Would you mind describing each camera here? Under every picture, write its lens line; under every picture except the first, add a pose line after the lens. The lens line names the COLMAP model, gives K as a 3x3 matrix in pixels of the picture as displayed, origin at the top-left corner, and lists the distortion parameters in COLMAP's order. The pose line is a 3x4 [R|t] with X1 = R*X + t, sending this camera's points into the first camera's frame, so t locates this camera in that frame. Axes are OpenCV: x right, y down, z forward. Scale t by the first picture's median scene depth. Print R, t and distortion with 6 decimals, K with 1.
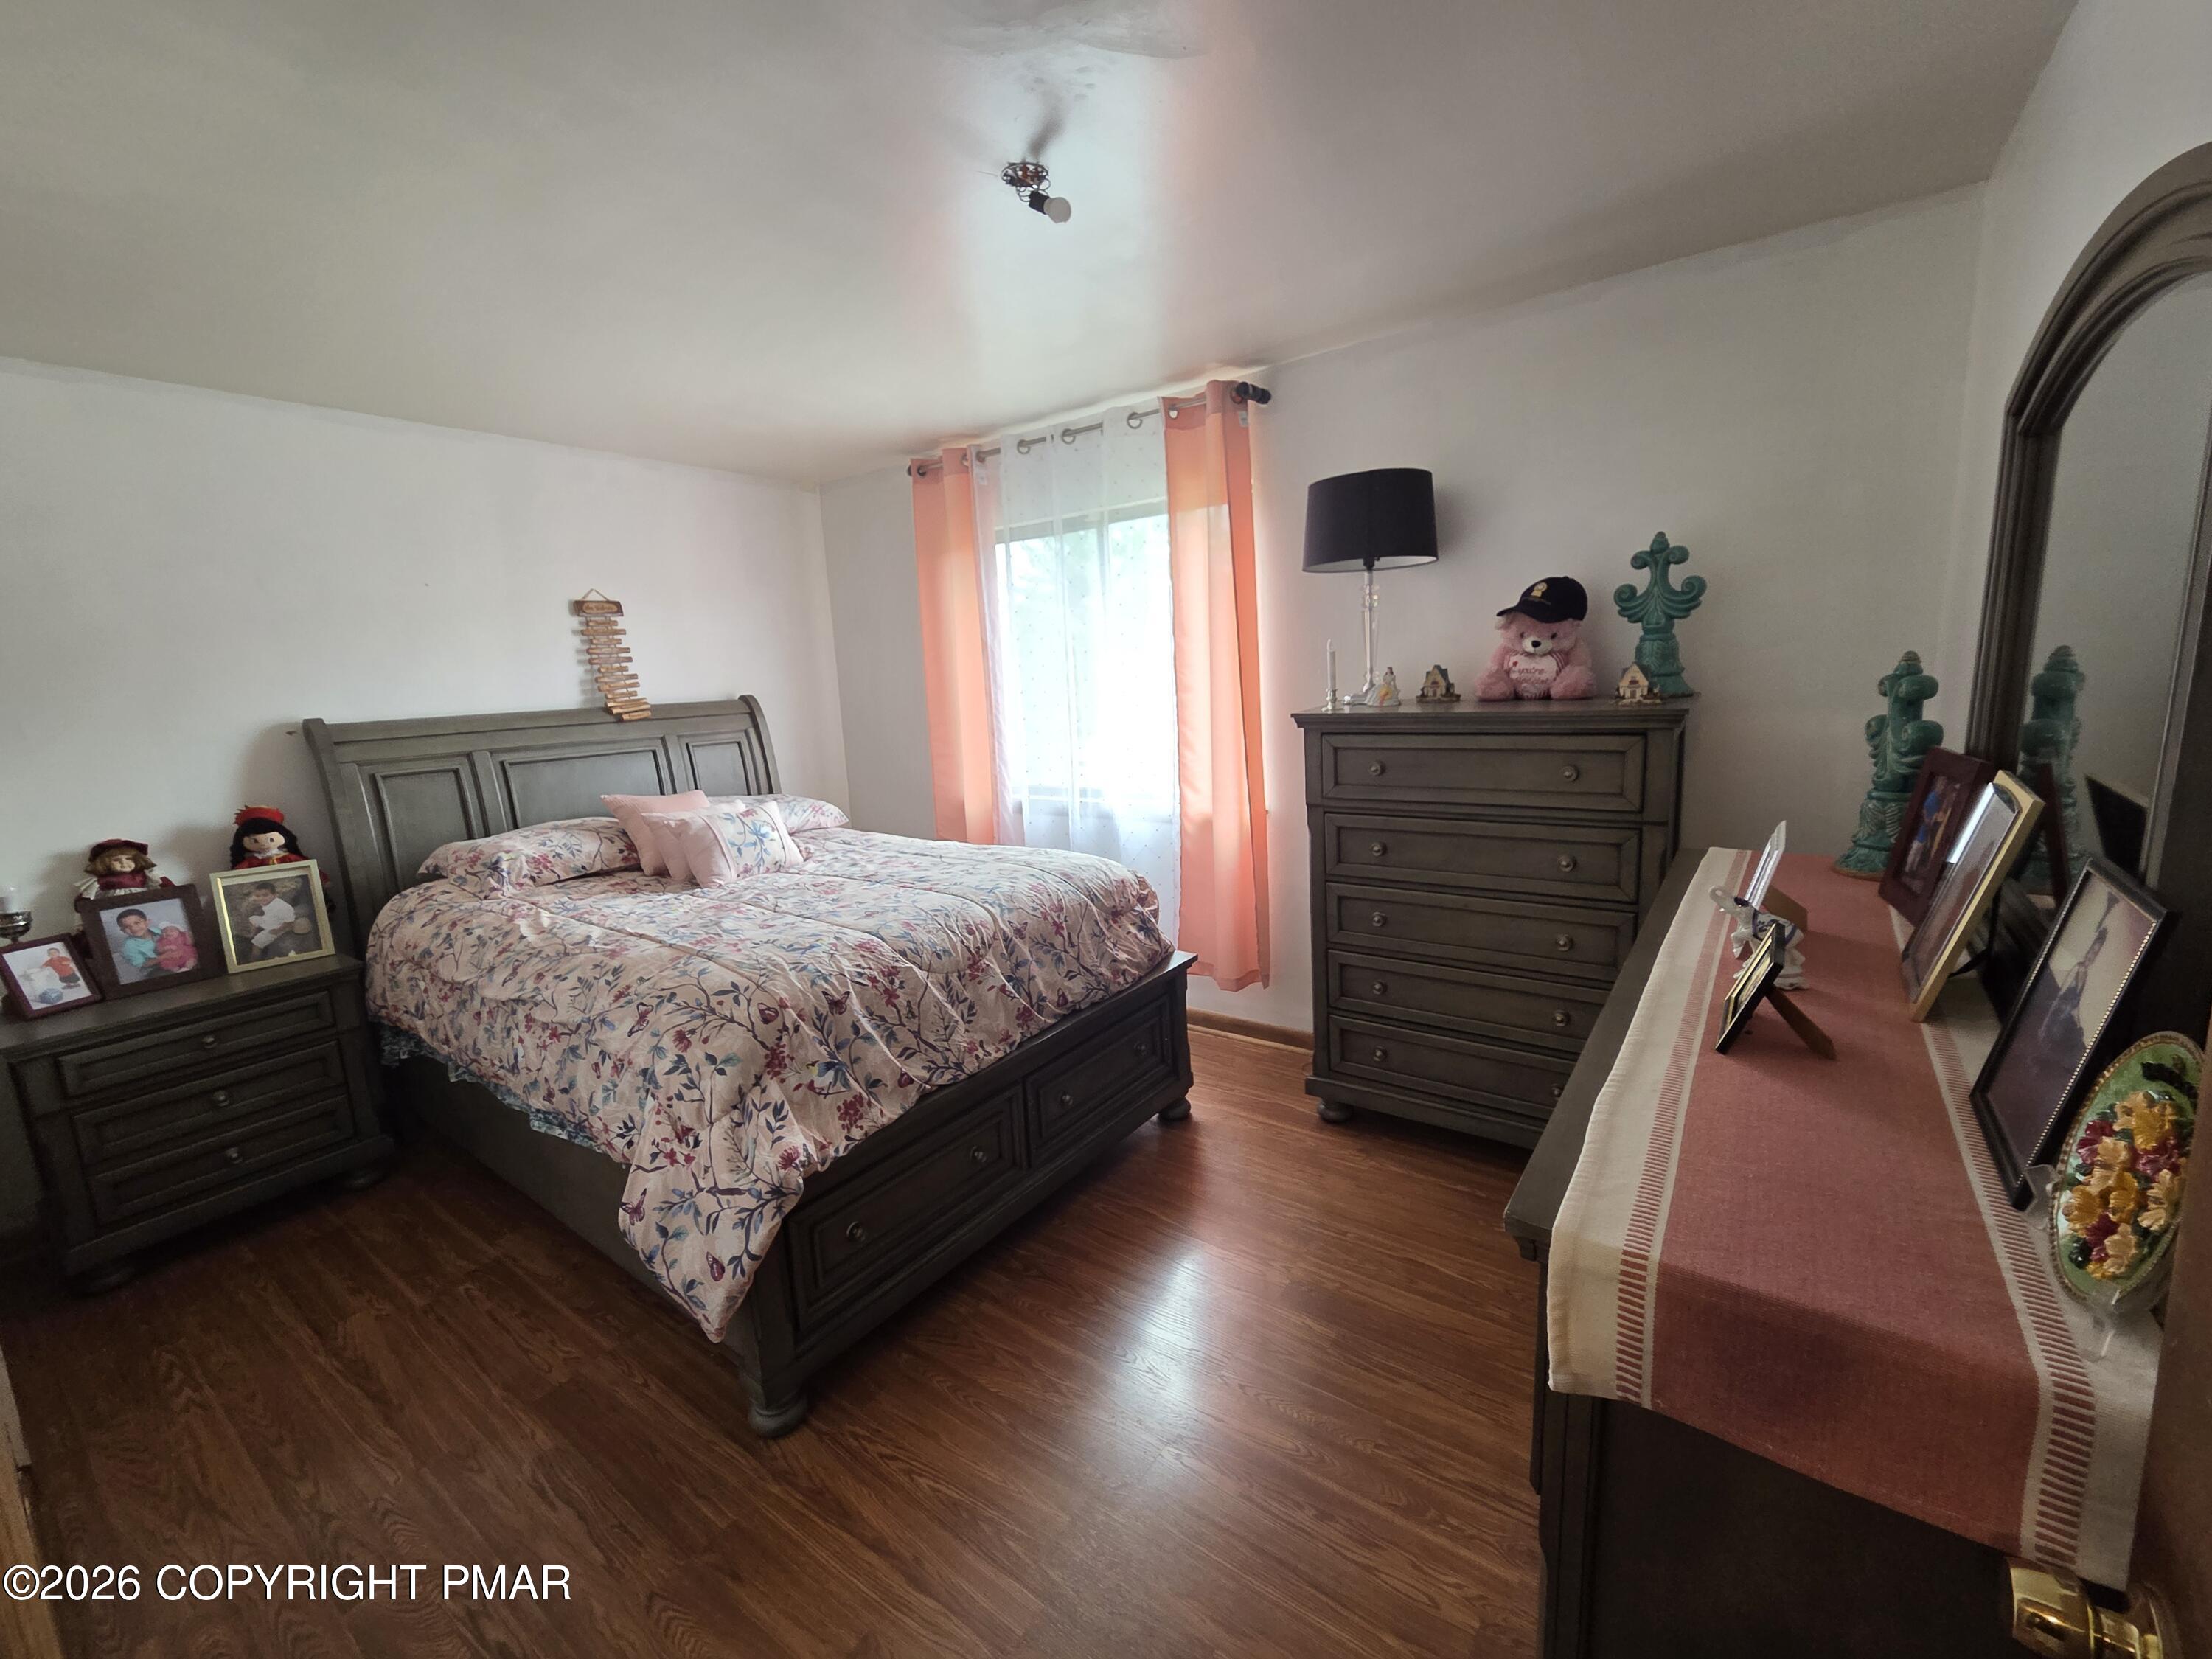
lens RADIAL K [[916.5, 0, 1106.3], [0, 916.5, 834.0], [0, 0, 1]] dist [0.005282, -0.001676]
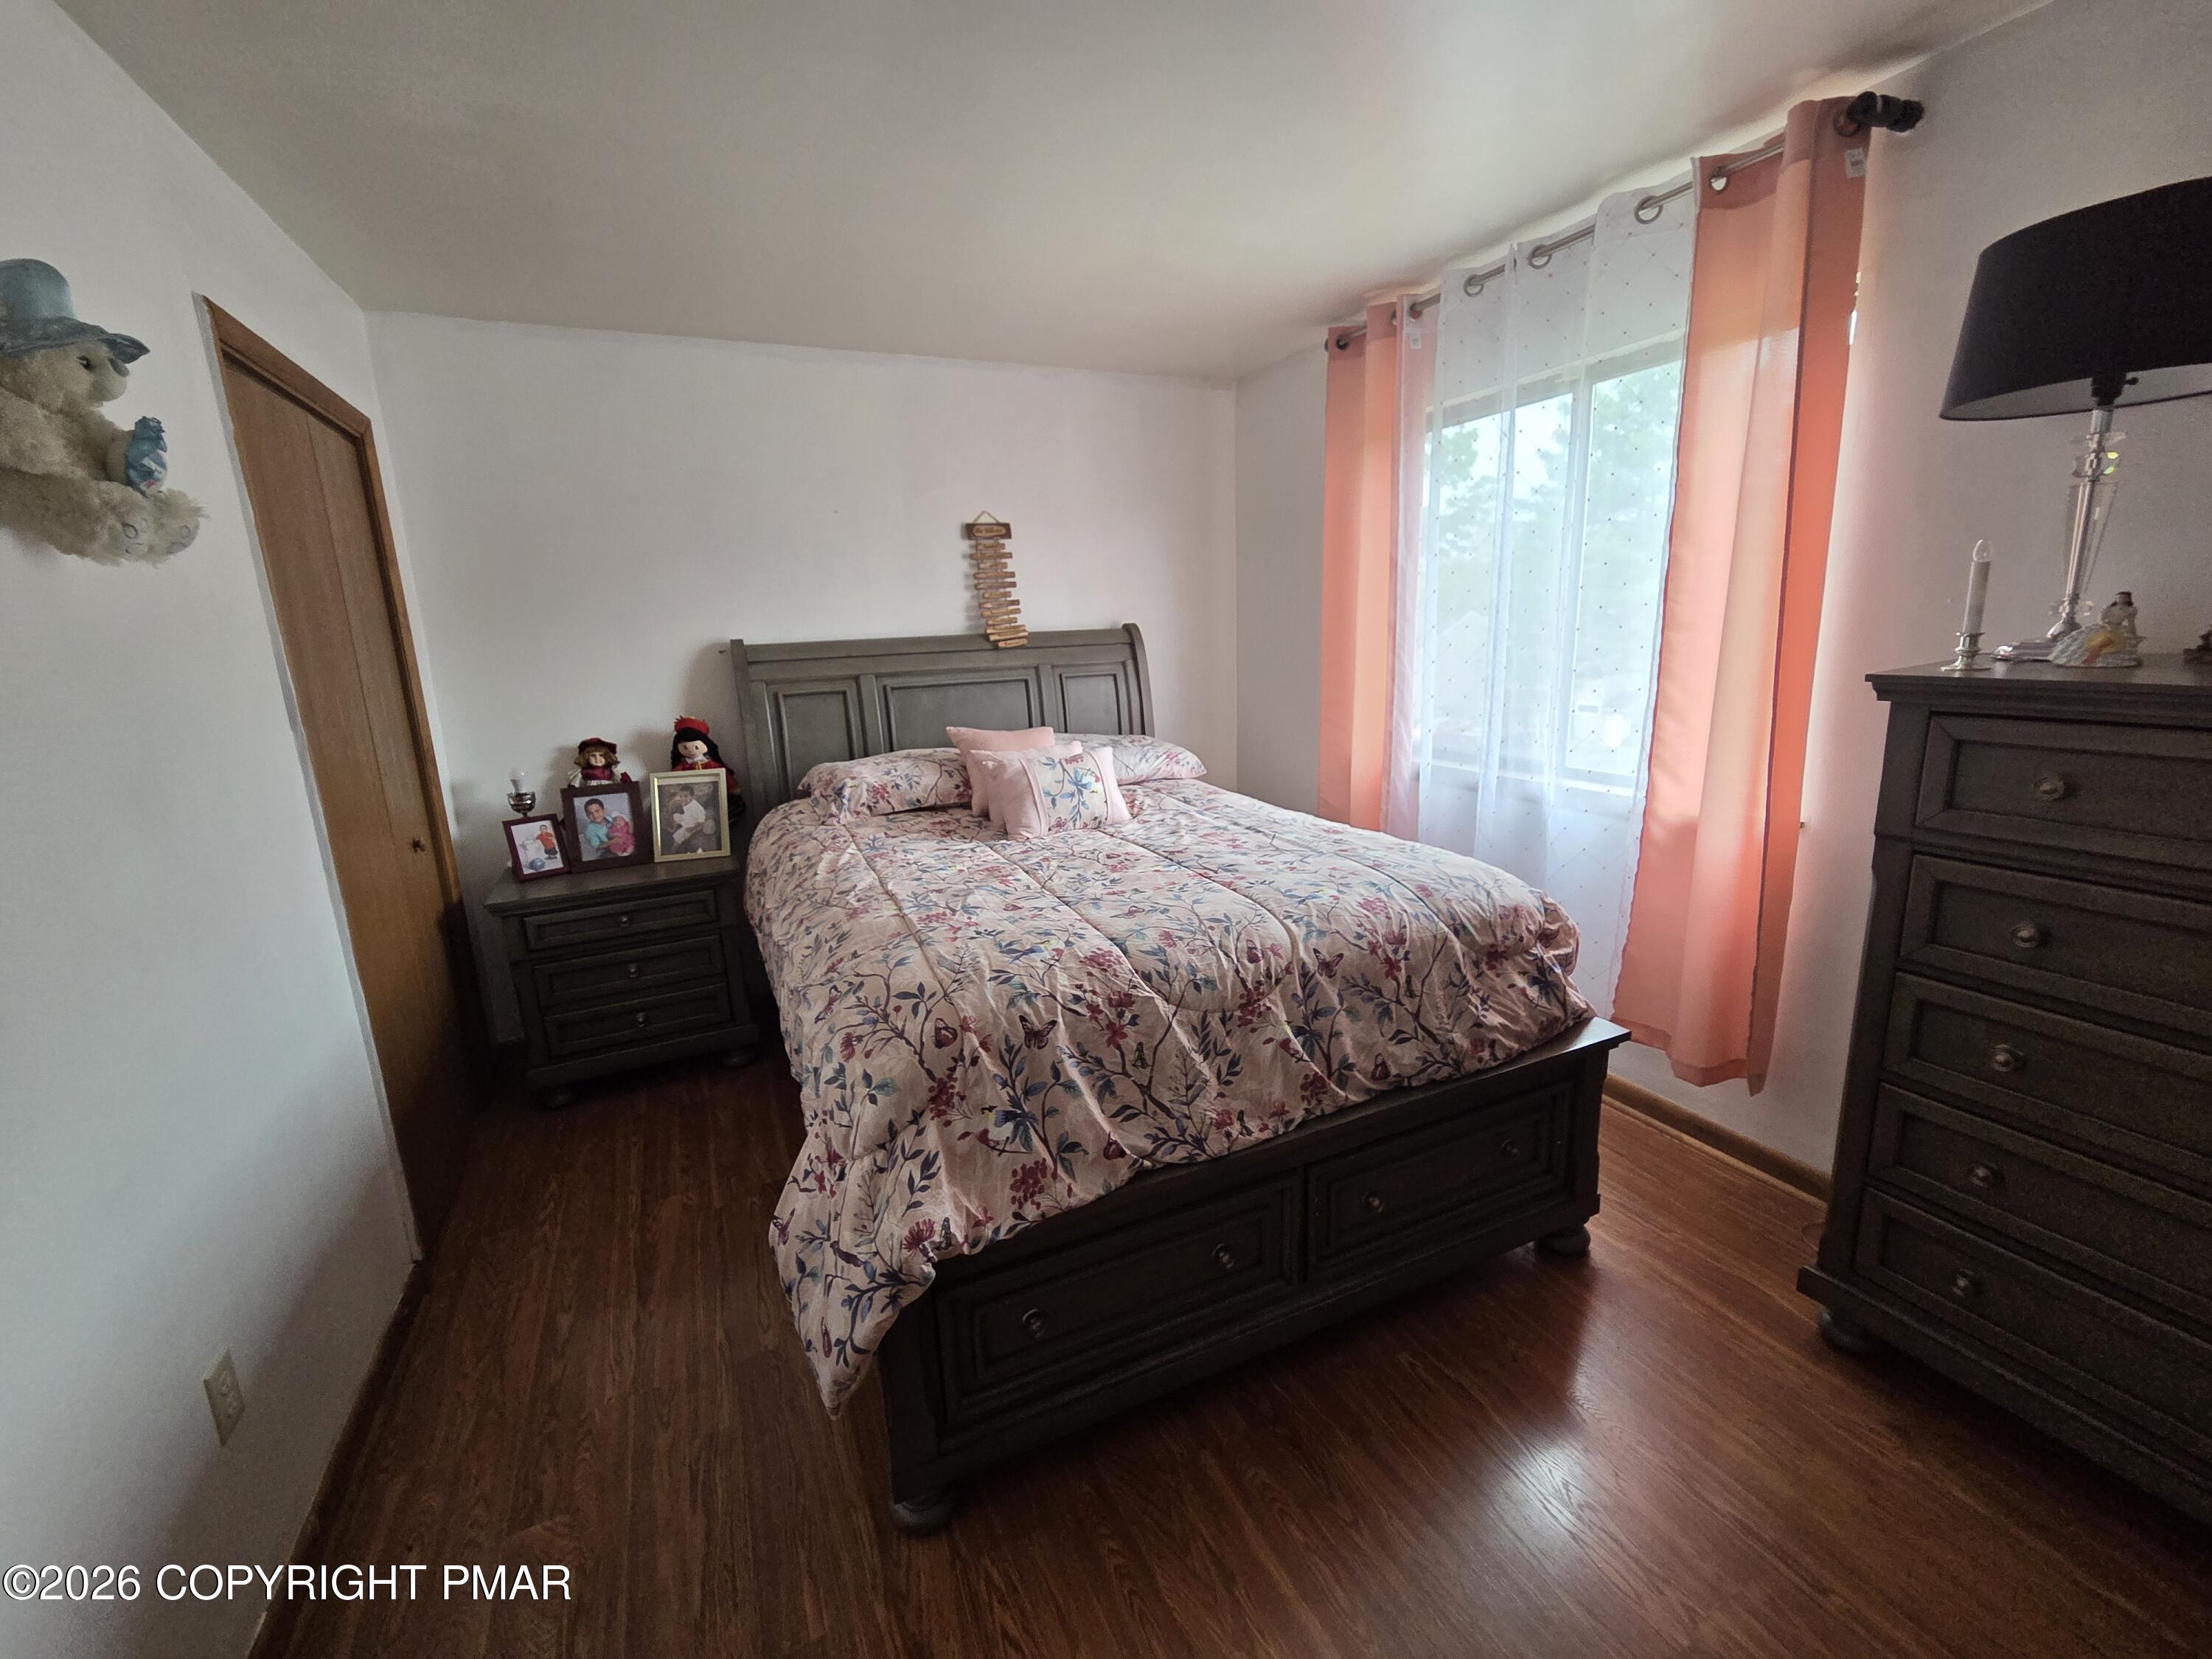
lens RADIAL K [[916.5, 0, 1098.8], [0, 916.5, 831.1], [0, 0, 1]] dist [0.005282, -0.001676]
pose [[0.869487, 0.125632, -0.477712, 0.069175], [-0.090846, 0.991290, 0.095348, -0.044110], [0.485530, -0.039506, 0.873327, 0.255035]]
